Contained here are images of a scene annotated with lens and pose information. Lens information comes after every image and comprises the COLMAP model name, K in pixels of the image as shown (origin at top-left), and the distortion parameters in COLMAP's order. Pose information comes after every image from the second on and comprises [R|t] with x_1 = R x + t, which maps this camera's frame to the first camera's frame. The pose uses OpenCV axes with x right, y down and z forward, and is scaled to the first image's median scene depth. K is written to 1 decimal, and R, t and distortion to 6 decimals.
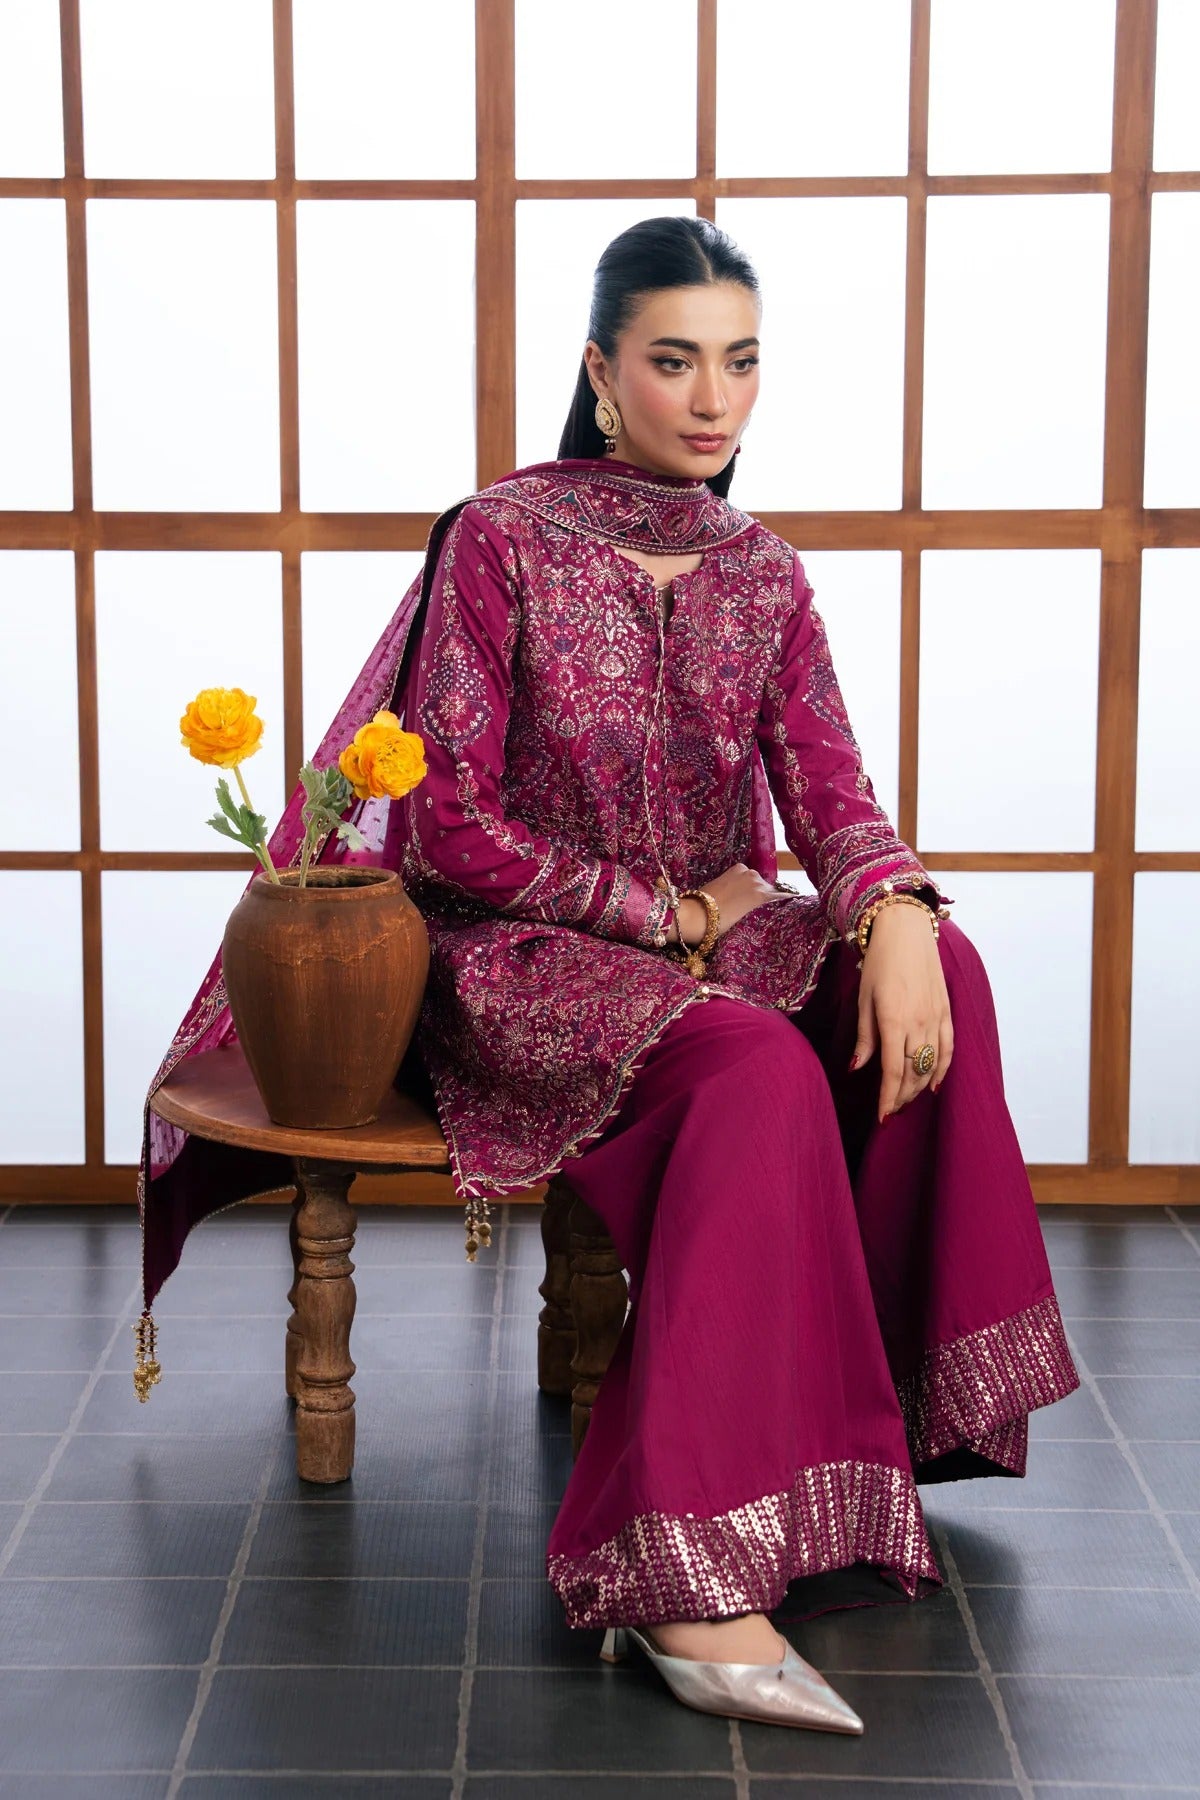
lens RADIAL K [[4131.2, 0, 598.5], [0, 4131.2, 904.2], [0, 0, 1]] dist [0.083016, 0.000000]
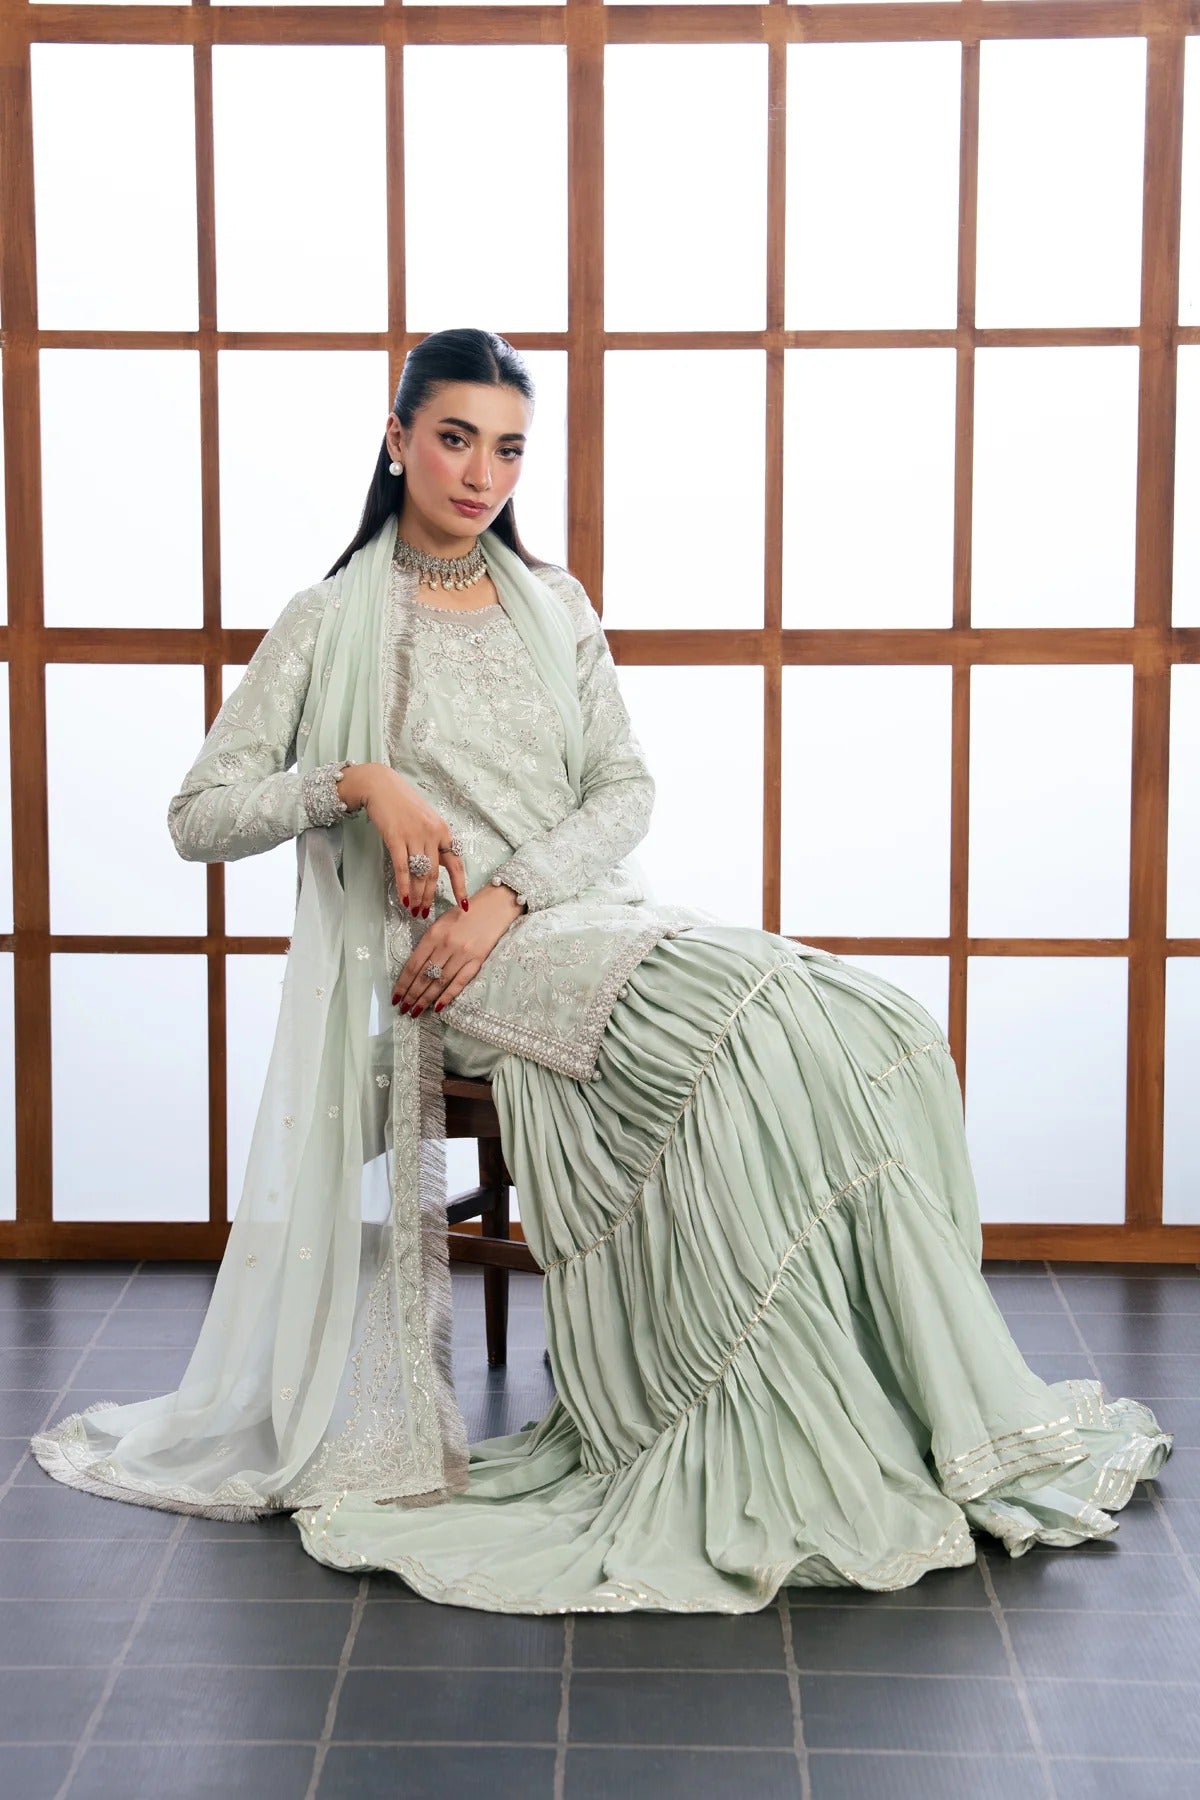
lens RADIAL K [[4131.2, 0, 597.4], [0, 4131.2, 899.1], [0, 0, 1]] dist [0.083016, 0.000000]
pose [[0.999818, 0.001721, -0.018977, -0.000453], [-0.002153, 0.999739, -0.022763, 0.002338], [0.018933, 0.022800, 0.999561, -0.105890]]
